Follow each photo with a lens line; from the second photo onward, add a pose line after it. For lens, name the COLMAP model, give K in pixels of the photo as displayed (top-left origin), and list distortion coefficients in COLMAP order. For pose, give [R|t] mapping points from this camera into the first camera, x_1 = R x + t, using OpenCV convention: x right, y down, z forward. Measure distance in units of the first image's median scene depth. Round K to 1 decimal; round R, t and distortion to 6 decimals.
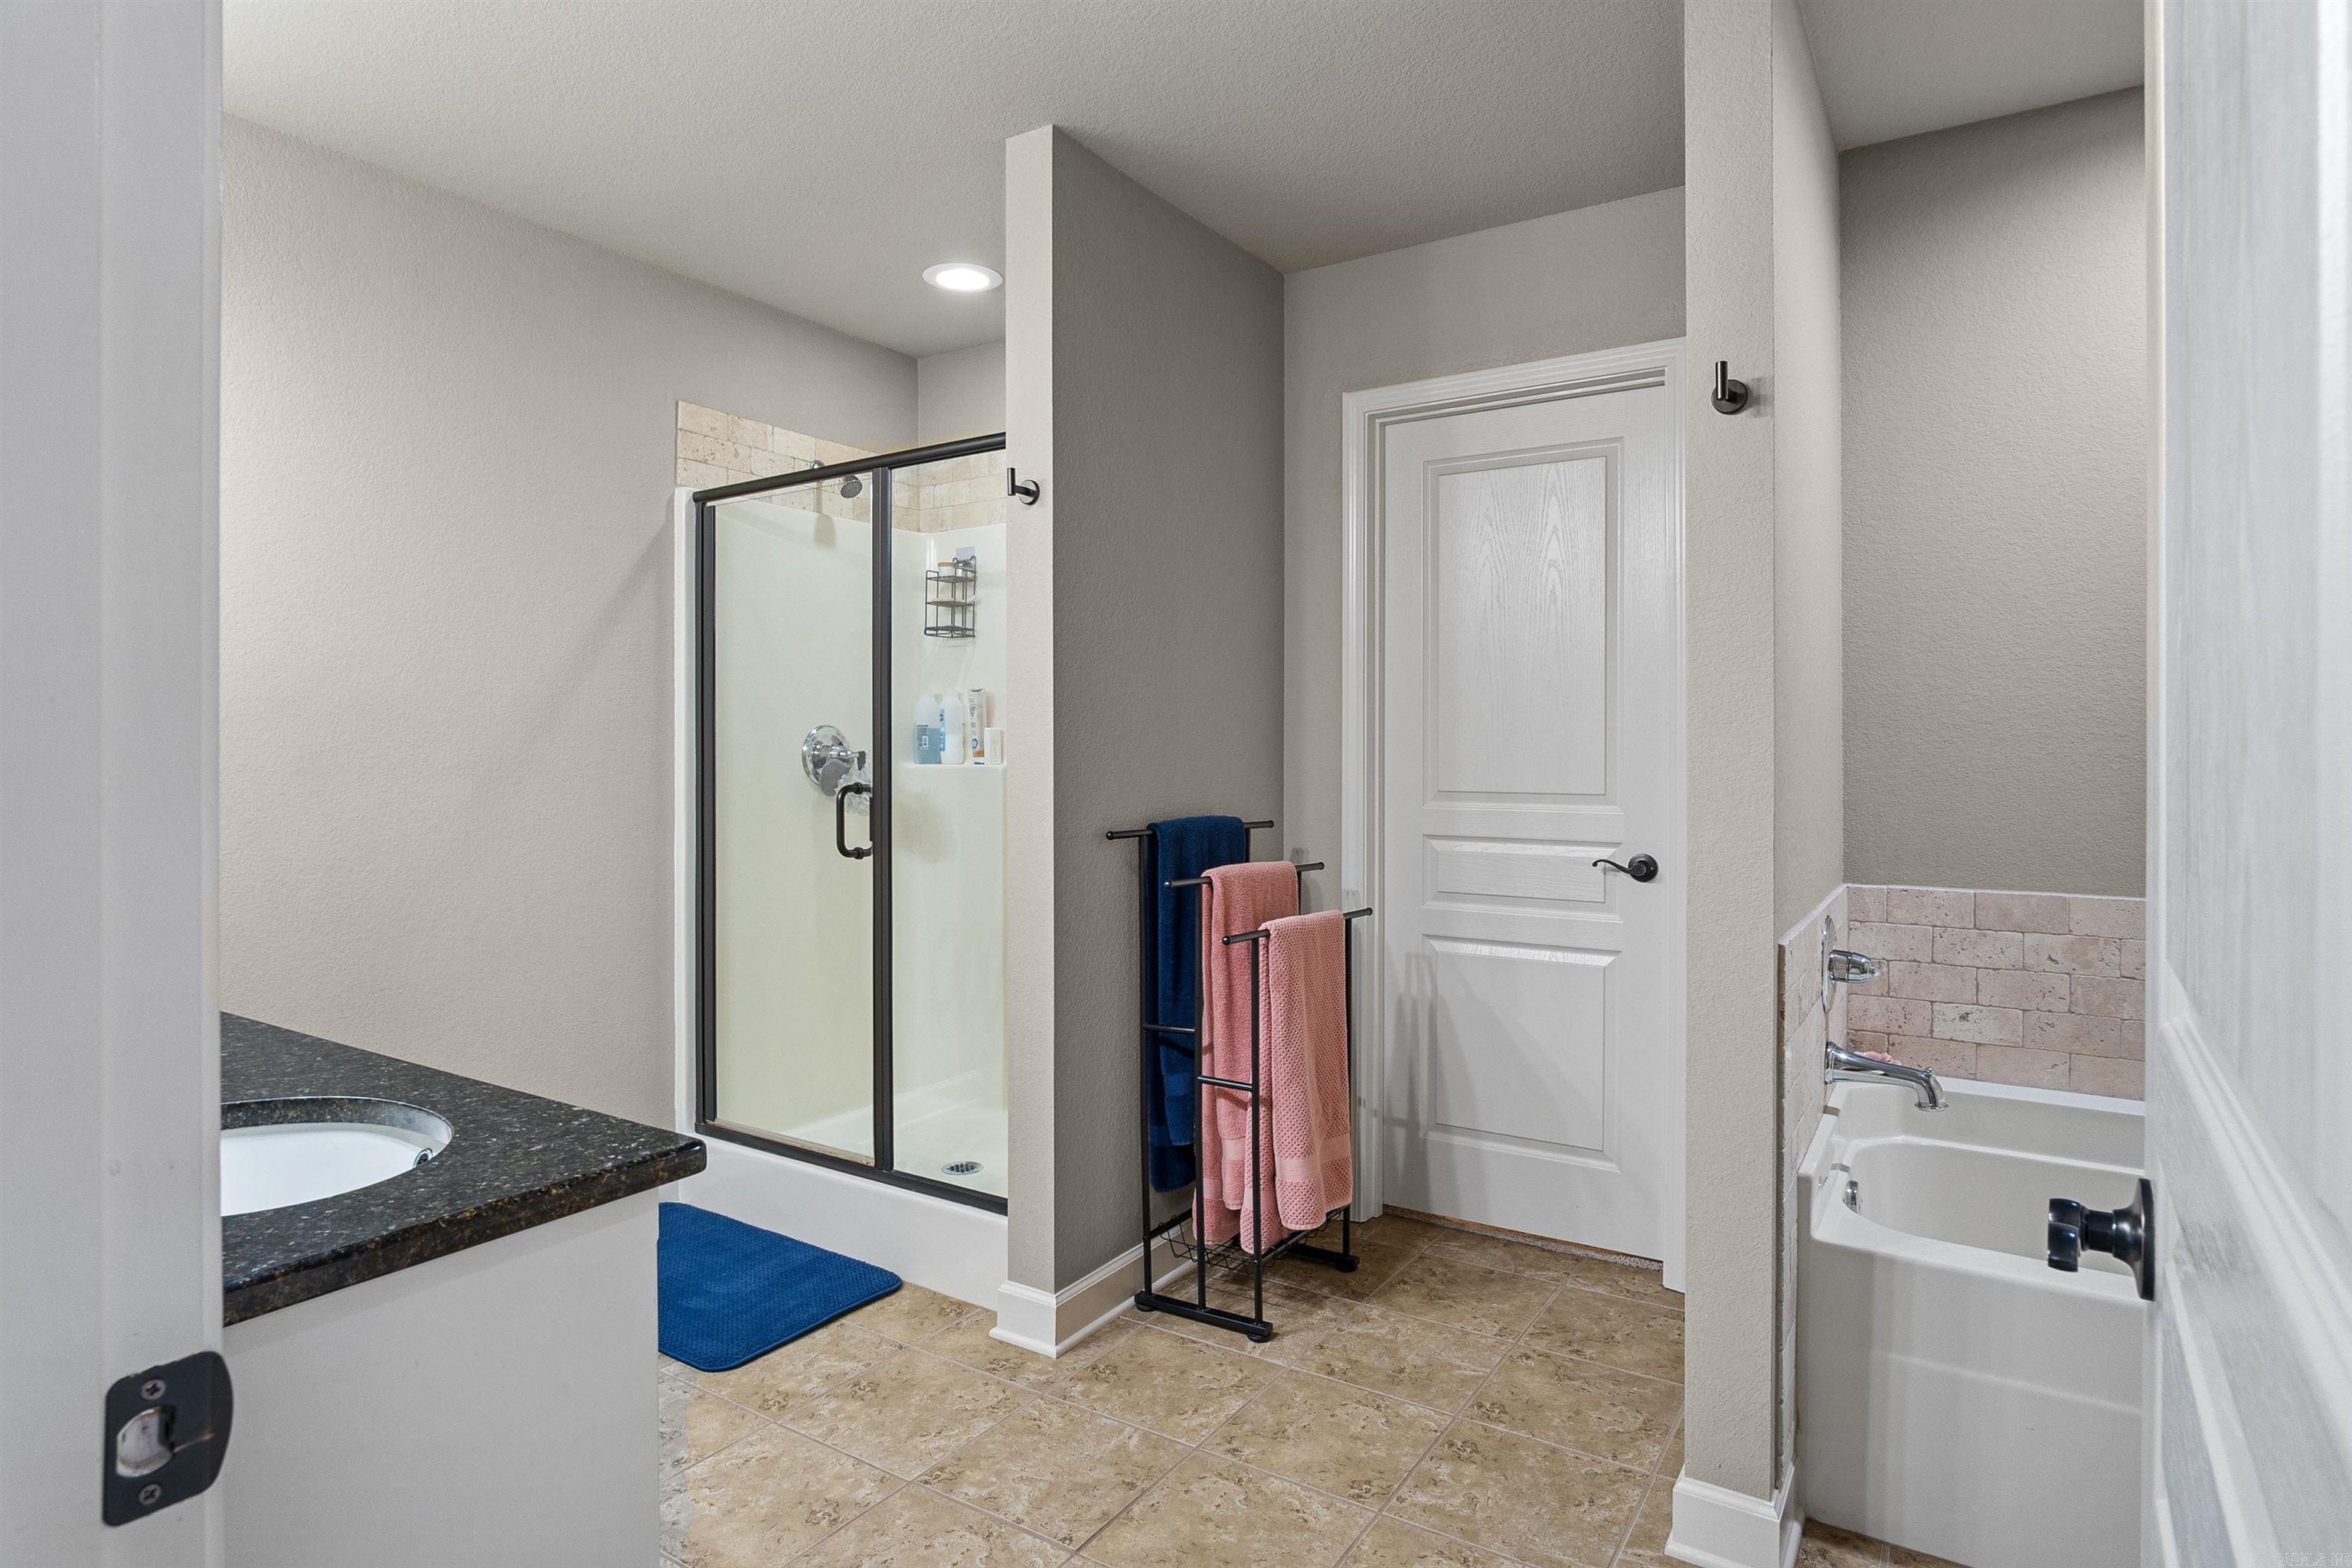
lens RADIAL K [[1274.3, 0, 1155.0], [0, 1274.3, 780.5], [0, 0, 1]] dist [-0.021925, 0.007752]
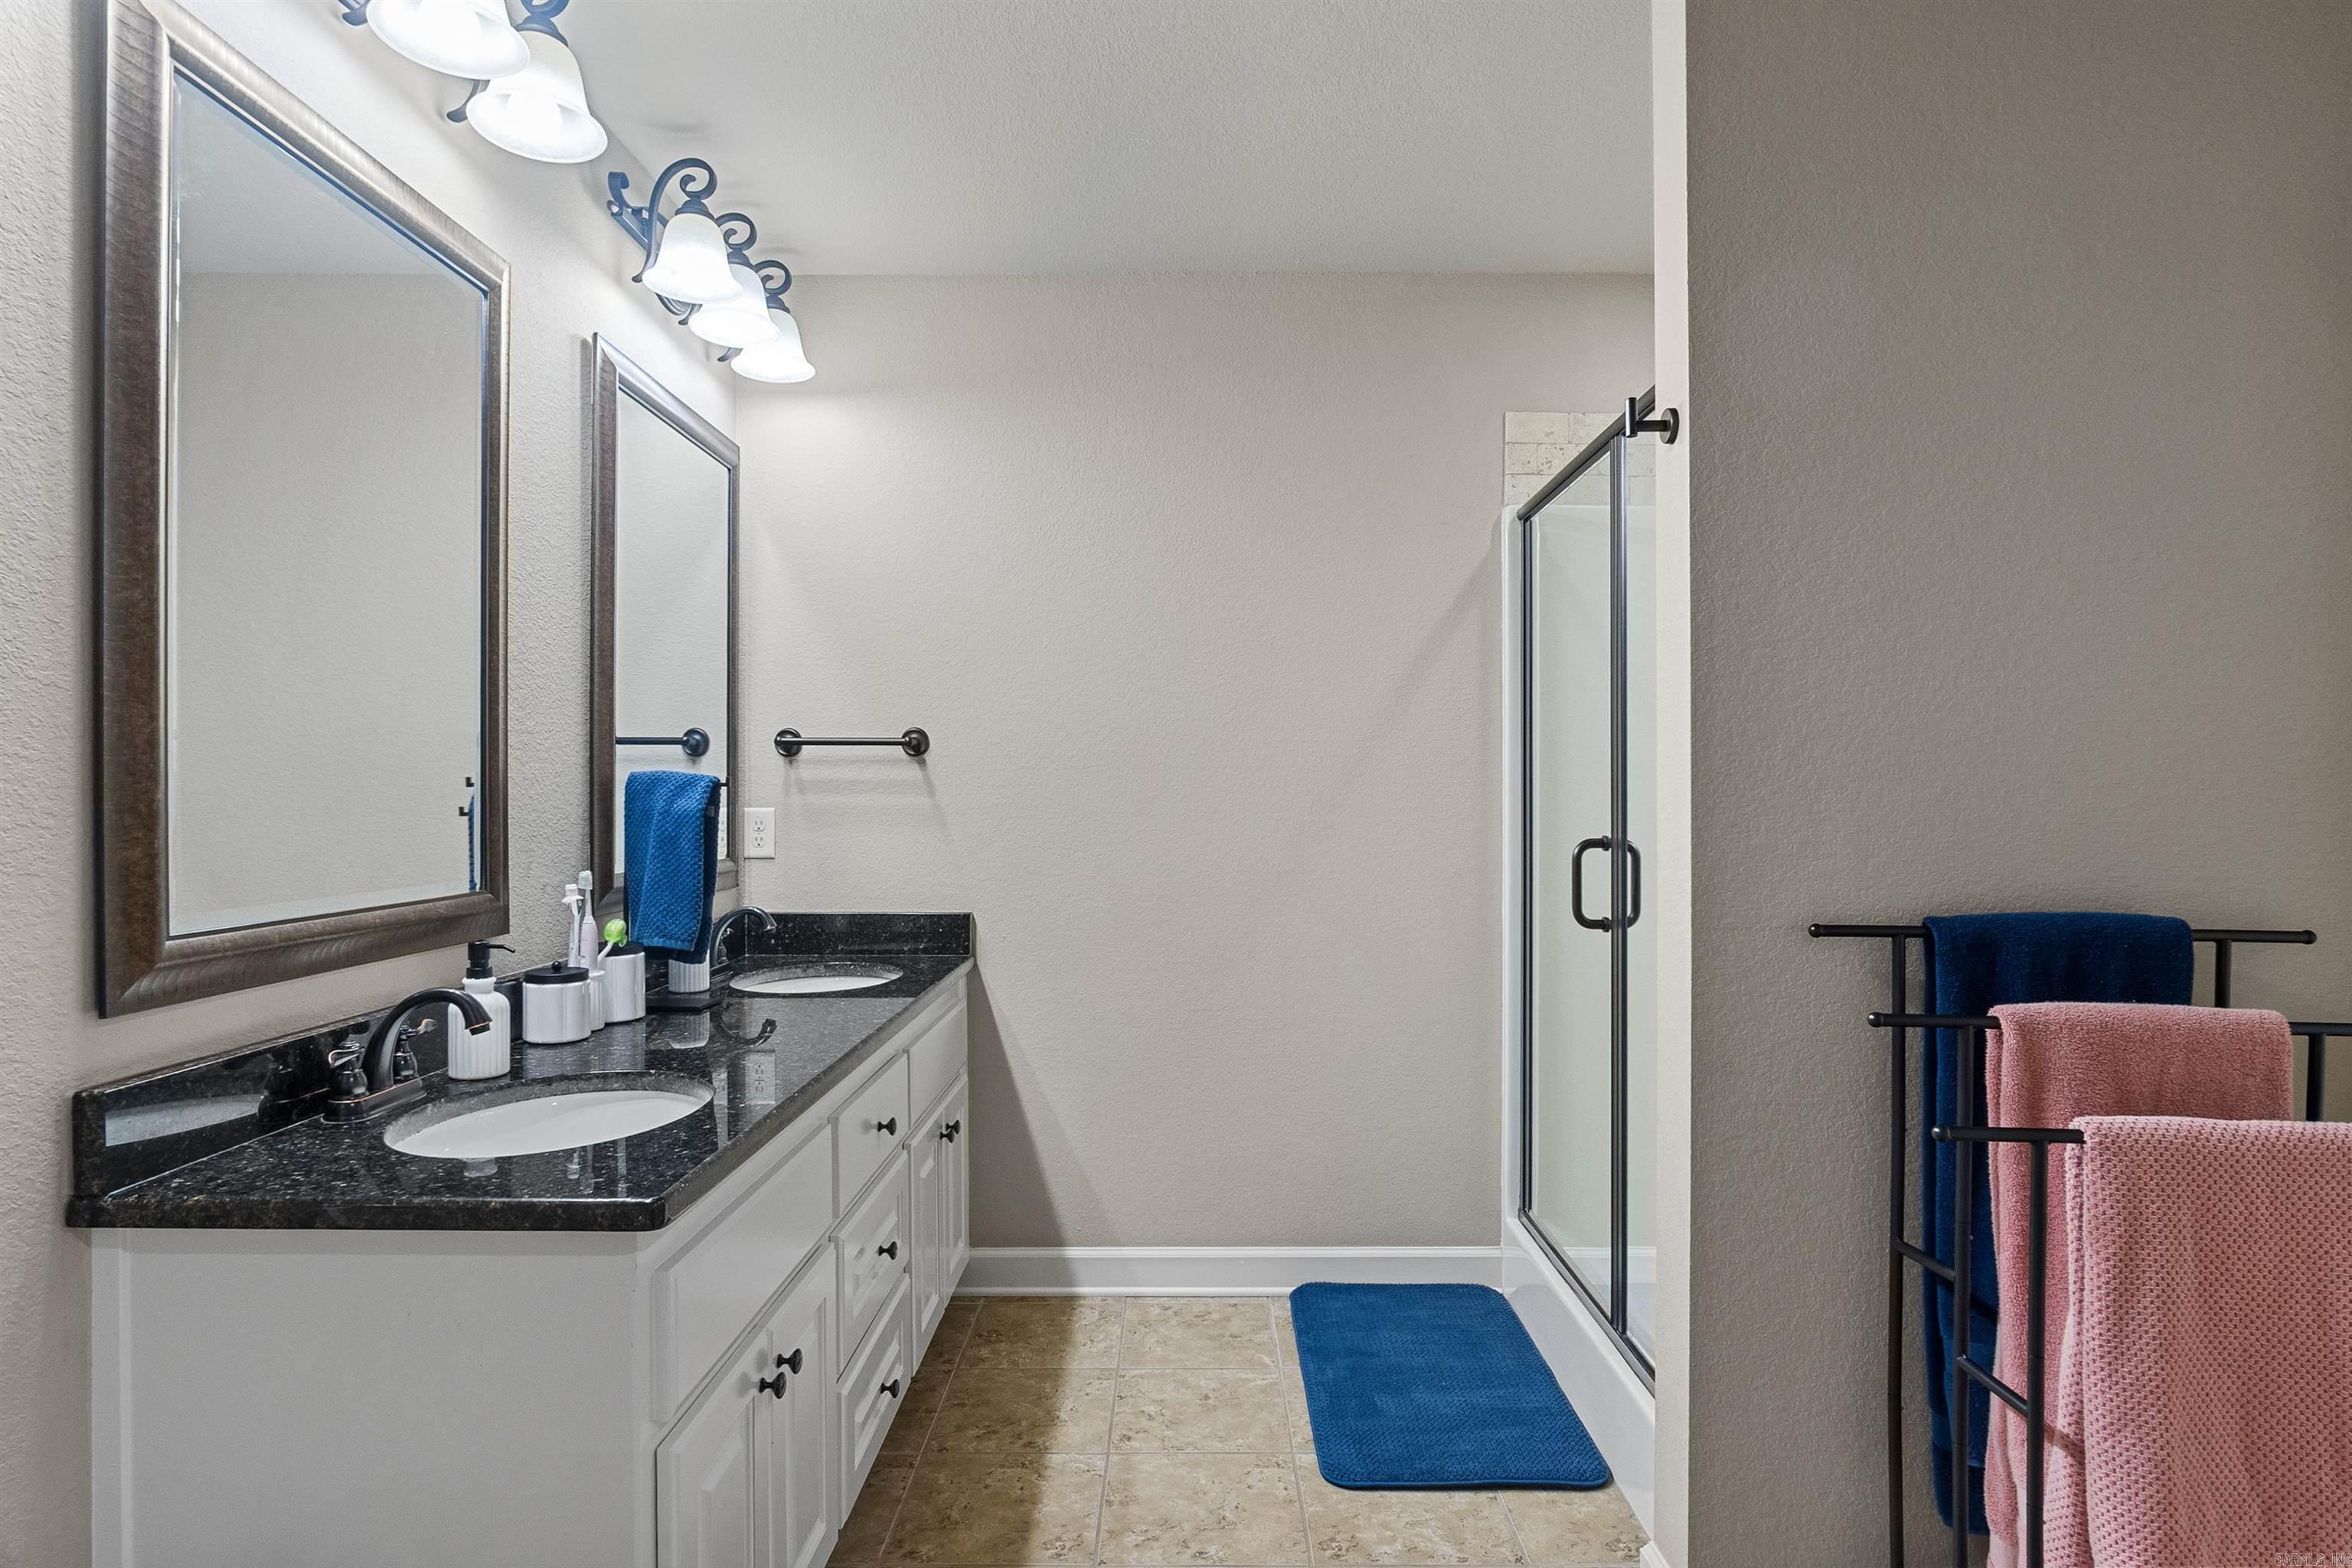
lens RADIAL K [[1274.3, 0, 1167.2], [0, 1274.3, 796.3], [0, 0, 1]] dist [-0.021925, 0.007752]
pose [[0.546529, 0.004961, -0.837426, 0.306015], [-0.019494, 0.999787, -0.006800, -0.013393], [0.837213, 0.020041, 0.546509, 0.353278]]
